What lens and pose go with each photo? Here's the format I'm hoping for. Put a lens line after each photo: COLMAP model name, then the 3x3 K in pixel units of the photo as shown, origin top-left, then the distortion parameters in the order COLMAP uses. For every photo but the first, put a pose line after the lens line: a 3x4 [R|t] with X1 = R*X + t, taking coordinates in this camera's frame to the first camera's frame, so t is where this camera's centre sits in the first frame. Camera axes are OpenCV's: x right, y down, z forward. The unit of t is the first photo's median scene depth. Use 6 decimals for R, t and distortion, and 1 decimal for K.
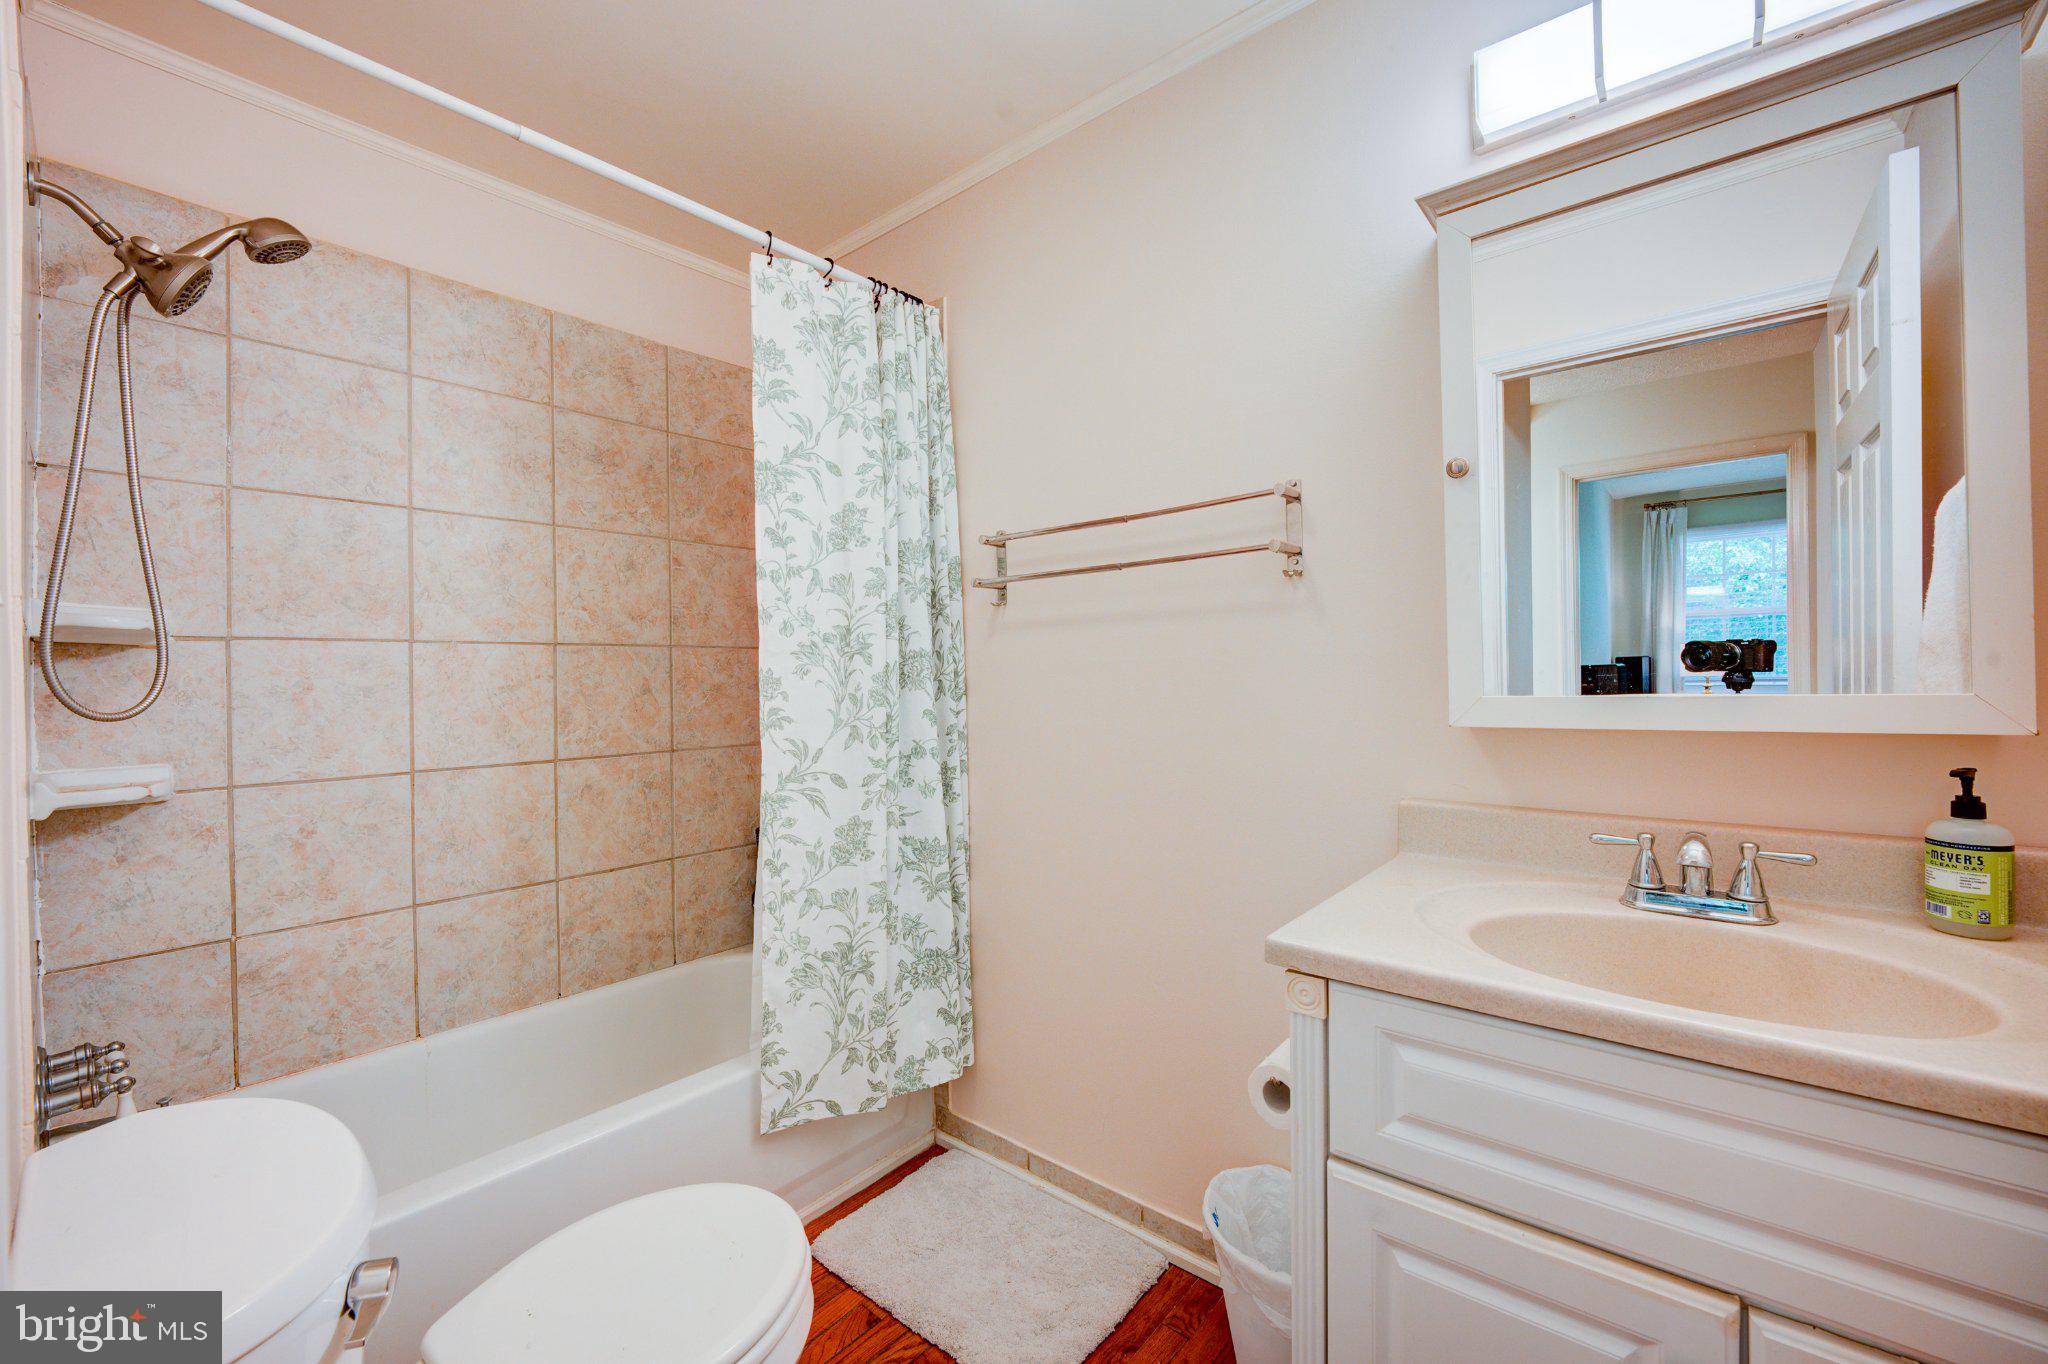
lens RADIAL K [[826.8, 0, 1026.1], [0, 826.8, 676.9], [0, 0, 1]] dist [-0.011814, -0.000026]
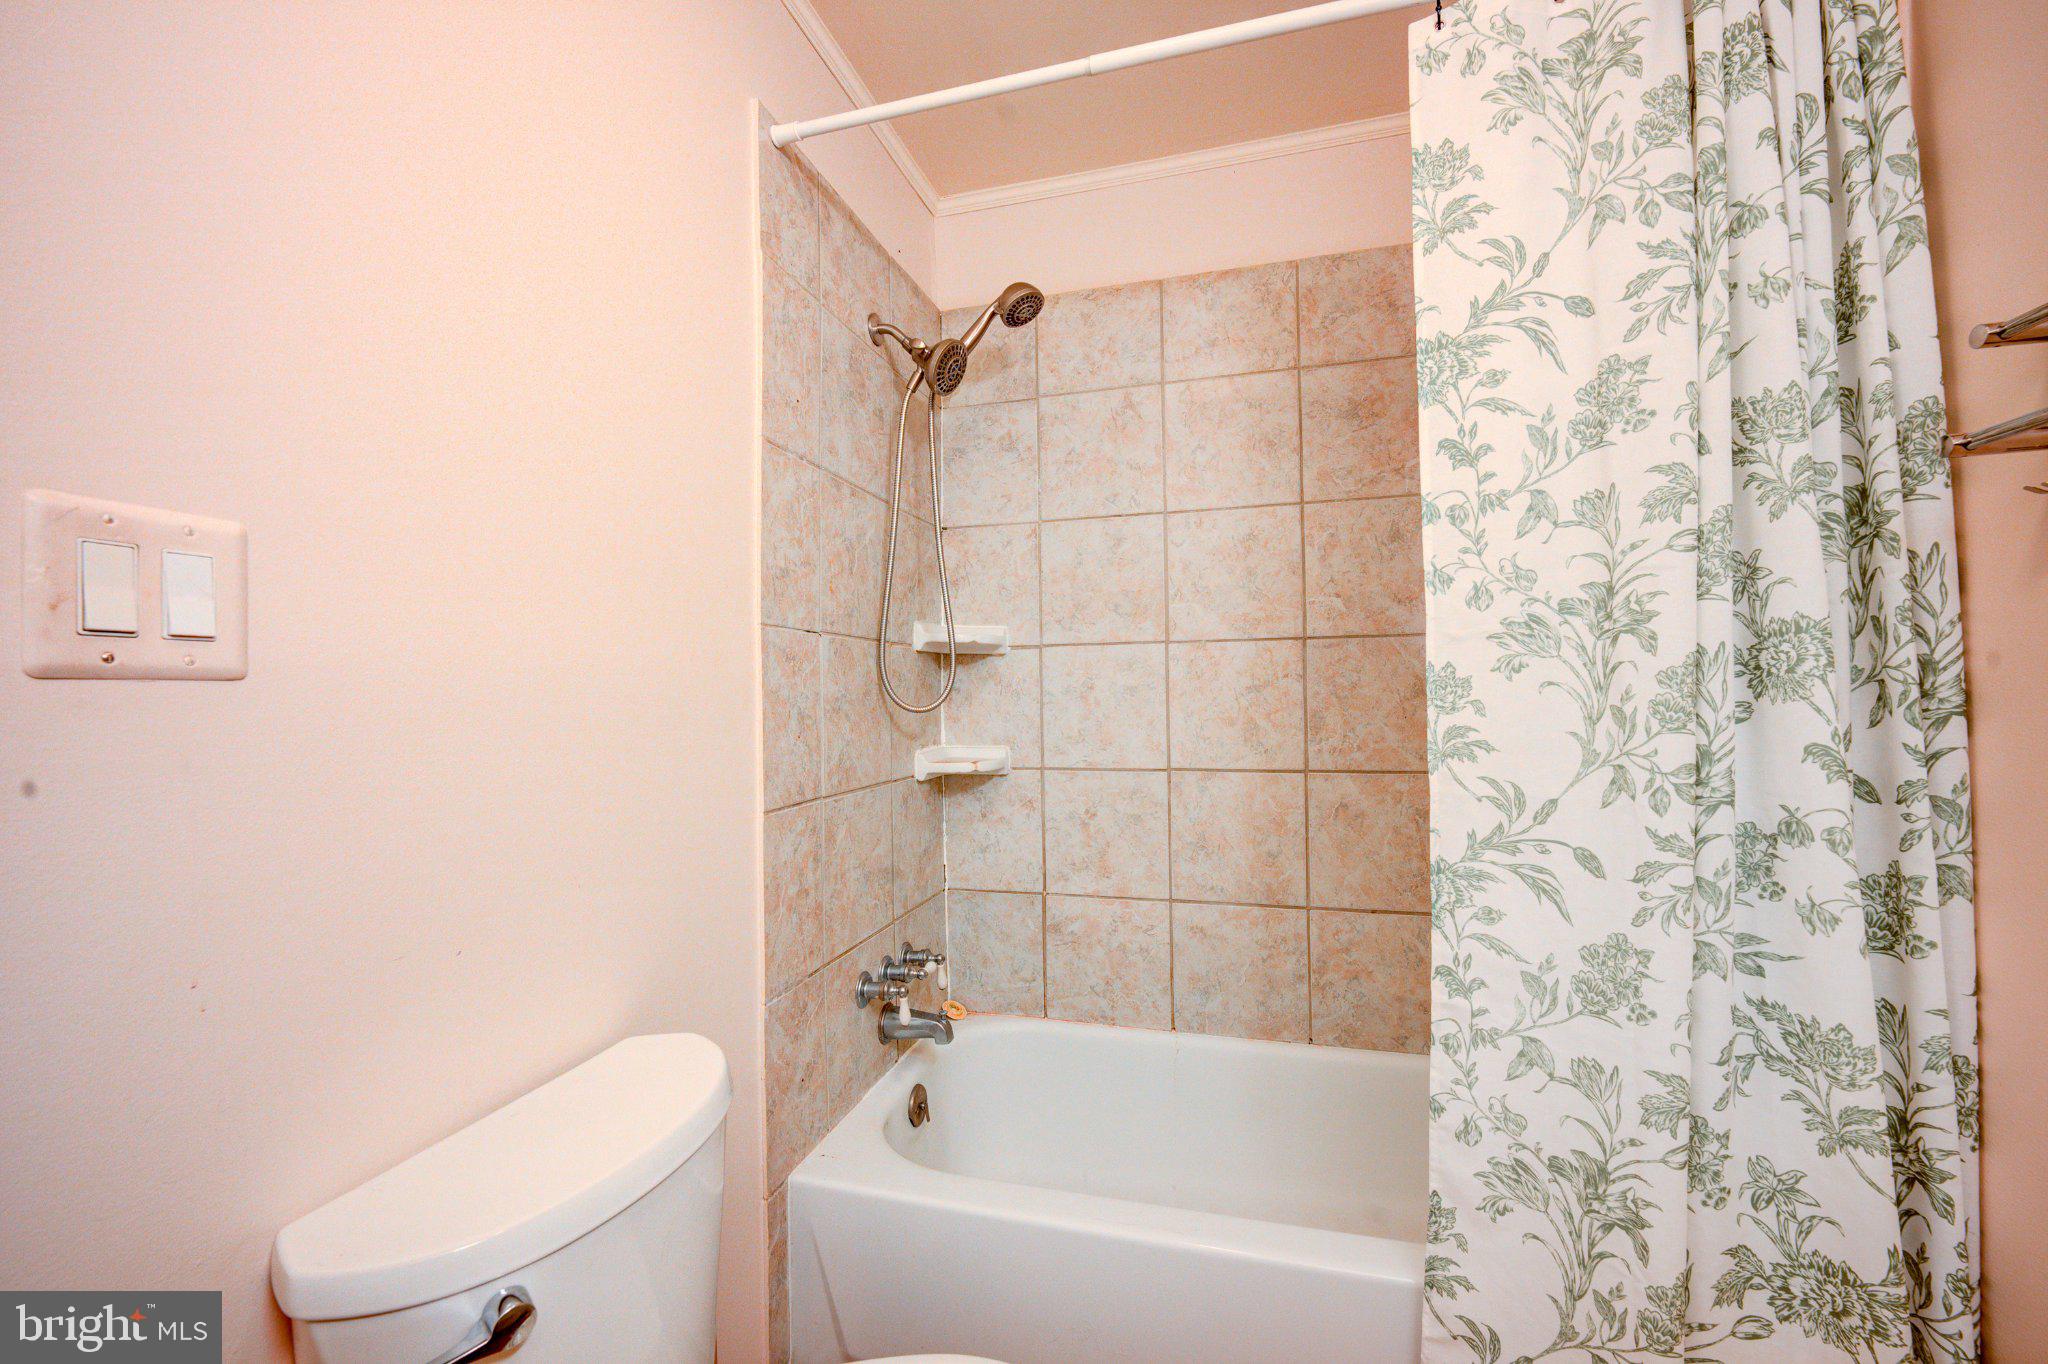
lens RADIAL K [[823.7, 0, 1027.4], [0, 823.7, 675.4], [0, 0, 1]] dist [-0.007018, -0.003992]
pose [[0.413012, -0.003769, -0.910718, 0.119015], [0.008981, 0.999960, -0.000066, -0.003318], [0.910682, -0.008152, 0.413029, 0.421670]]
